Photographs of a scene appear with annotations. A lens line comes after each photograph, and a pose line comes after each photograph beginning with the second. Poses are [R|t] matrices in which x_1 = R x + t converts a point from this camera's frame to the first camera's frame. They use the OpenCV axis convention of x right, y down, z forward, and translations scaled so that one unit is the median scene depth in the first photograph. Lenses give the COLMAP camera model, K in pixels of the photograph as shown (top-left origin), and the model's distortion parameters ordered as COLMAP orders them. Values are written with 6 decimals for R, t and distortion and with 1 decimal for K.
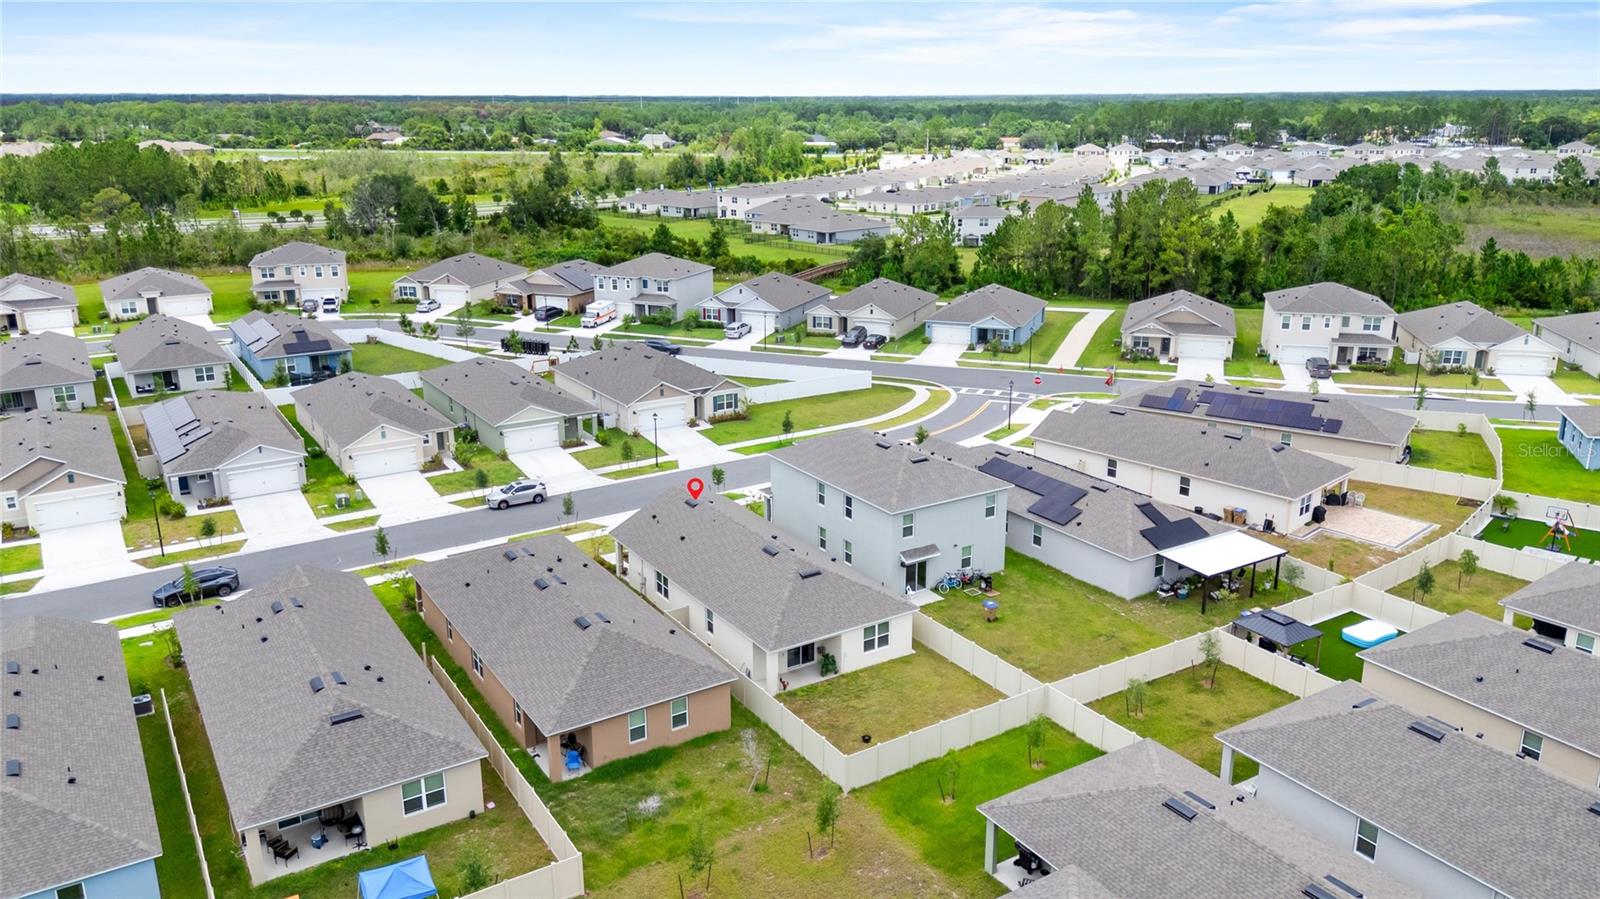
lens RADIAL K [[1192.9, 0, 800.0], [0, 1192.9, 449.5], [0, 0, 1]] dist [0.170117, -0.379163]
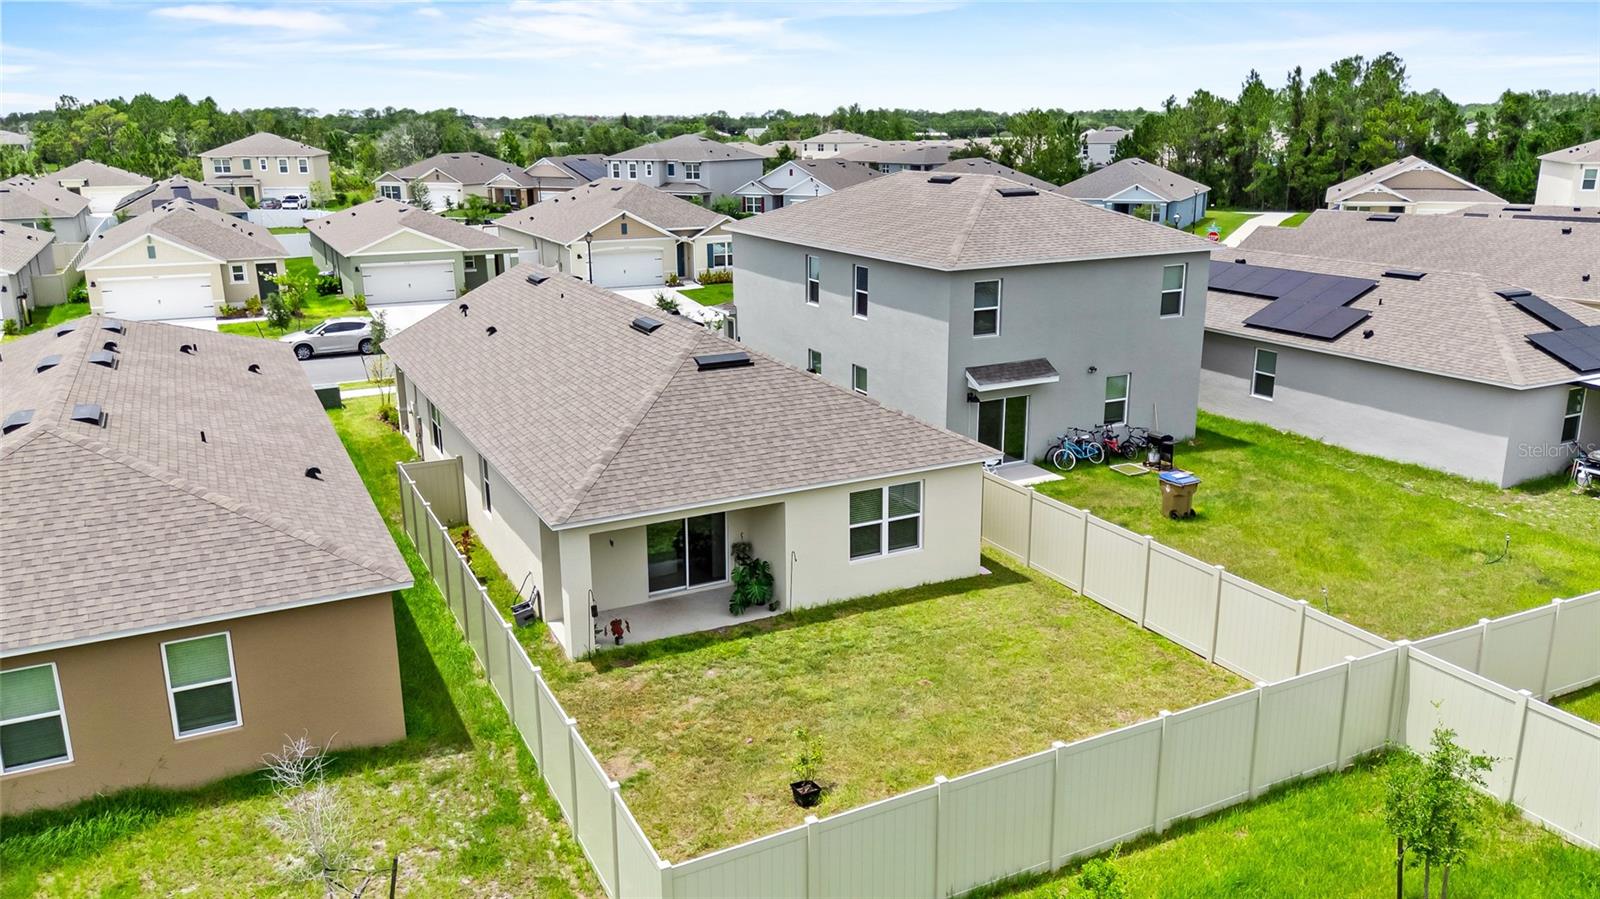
lens RADIAL K [[1176.2, 0, 800.0], [0, 1176.2, 449.5], [0, 0, 1]] dist [0.086923, -0.085235]
pose [[0.995261, 0.020857, -0.094982, 0.063446], [-0.023356, 0.999408, -0.025275, 0.126772], [0.094398, 0.027374, 0.995158, 0.549846]]
